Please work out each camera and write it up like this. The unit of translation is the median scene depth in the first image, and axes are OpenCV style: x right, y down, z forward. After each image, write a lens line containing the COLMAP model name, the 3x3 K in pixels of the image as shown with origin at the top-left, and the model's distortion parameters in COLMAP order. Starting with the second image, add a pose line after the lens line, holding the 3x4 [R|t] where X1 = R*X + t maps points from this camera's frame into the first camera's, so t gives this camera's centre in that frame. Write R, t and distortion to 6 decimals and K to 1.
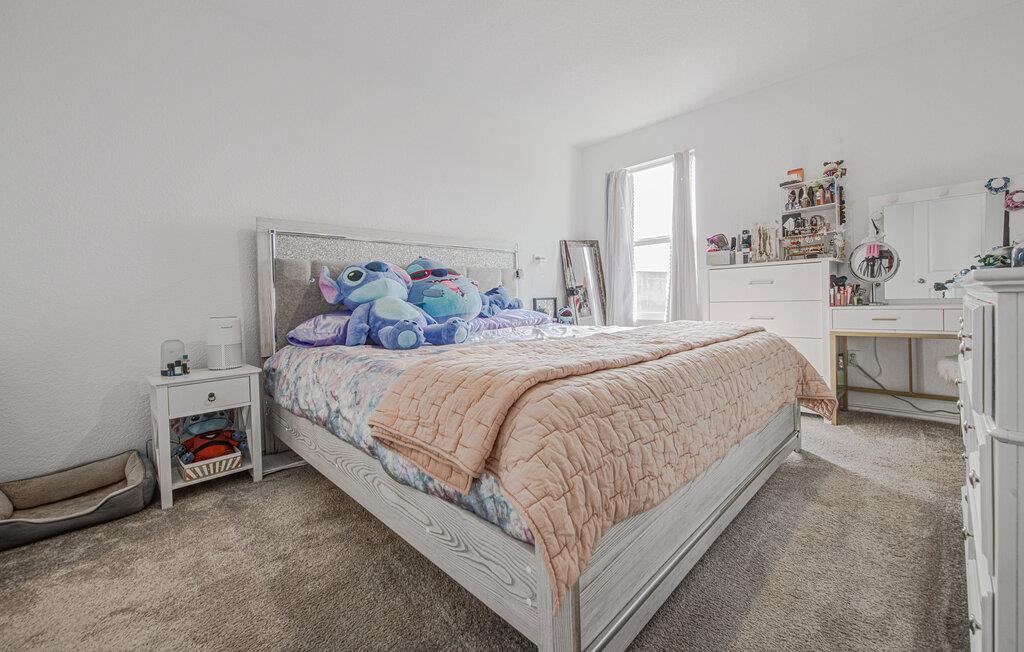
lens RADIAL K [[408.2, 0, 512.7], [0, 408.2, 313.2], [0, 0, 1]] dist [-0.011965, -0.000012]
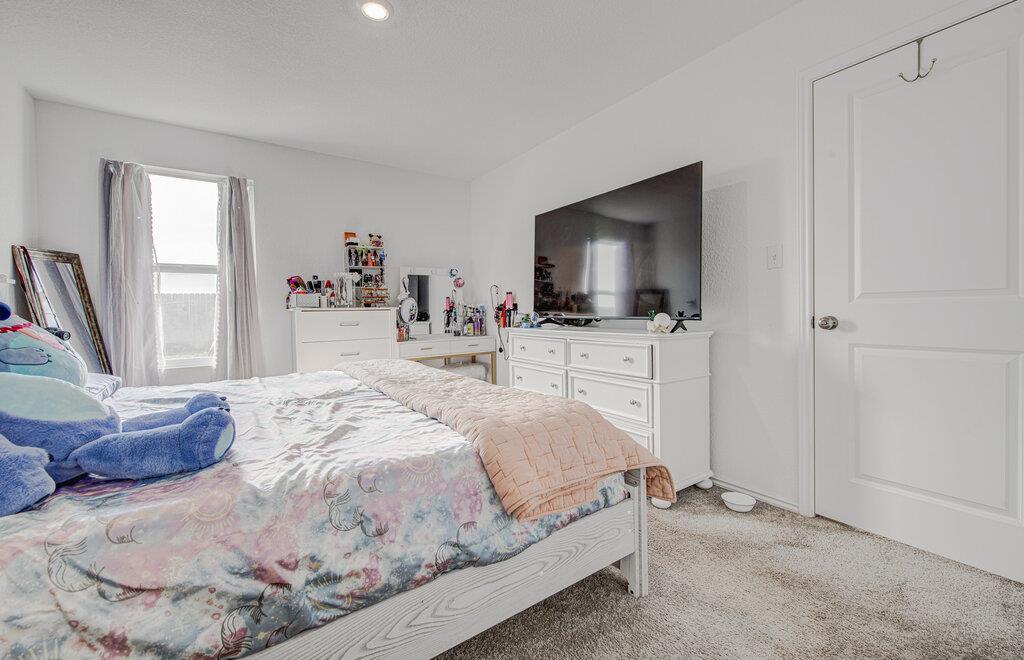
lens RADIAL K [[409.3, 0, 513.0], [0, 409.3, 320.0], [0, 0, 1]] dist [-0.000375, -0.000052]
pose [[0.170448, 0.002057, 0.985365, -0.474218], [0.047332, 0.998826, -0.010273, -0.050940], [-0.984229, 0.048390, 0.170150, 0.309966]]
